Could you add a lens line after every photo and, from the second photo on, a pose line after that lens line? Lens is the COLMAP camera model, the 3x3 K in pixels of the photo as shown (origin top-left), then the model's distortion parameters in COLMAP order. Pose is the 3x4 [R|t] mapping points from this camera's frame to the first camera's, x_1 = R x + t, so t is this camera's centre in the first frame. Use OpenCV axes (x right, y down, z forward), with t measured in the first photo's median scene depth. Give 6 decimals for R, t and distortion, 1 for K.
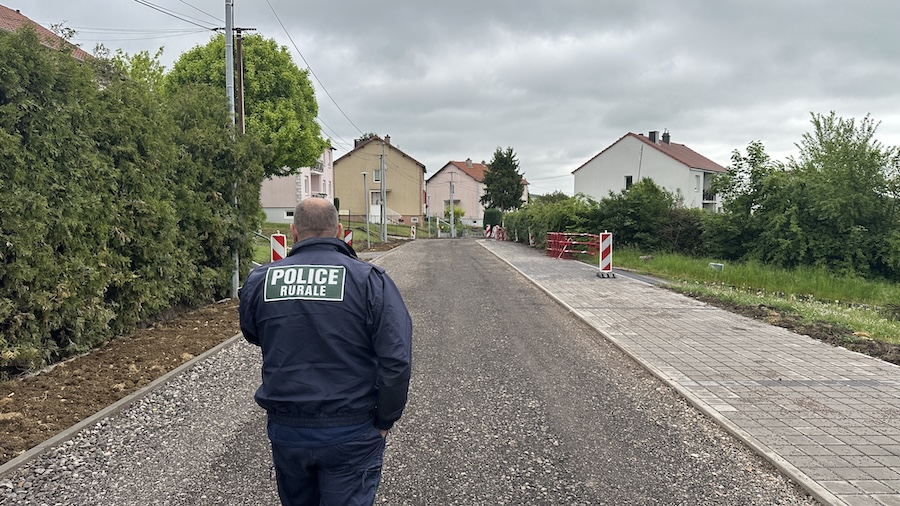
lens RADIAL K [[595.9, 0, 450.0], [0, 595.9, 253.0], [0, 0, 1]] dist [0.002005, -0.000037]
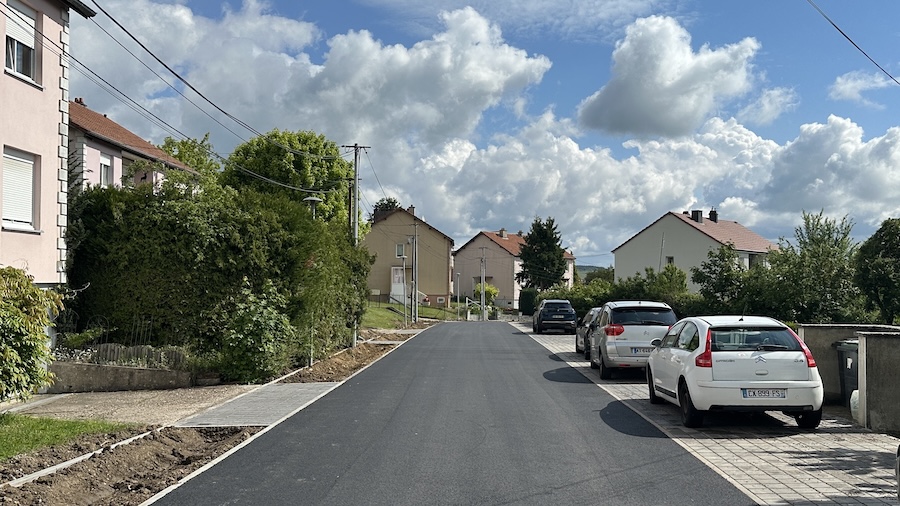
lens RADIAL K [[503.4, 0, 450.0], [0, 503.4, 253.0], [0, 0, 1]] dist [0.002918, 0.000321]
pose [[0.997595, 0.003736, -0.069206, 0.005368], [-0.014114, 0.988572, -0.150087, -0.012935], [0.067854, 0.150703, 0.986248, 0.262196]]
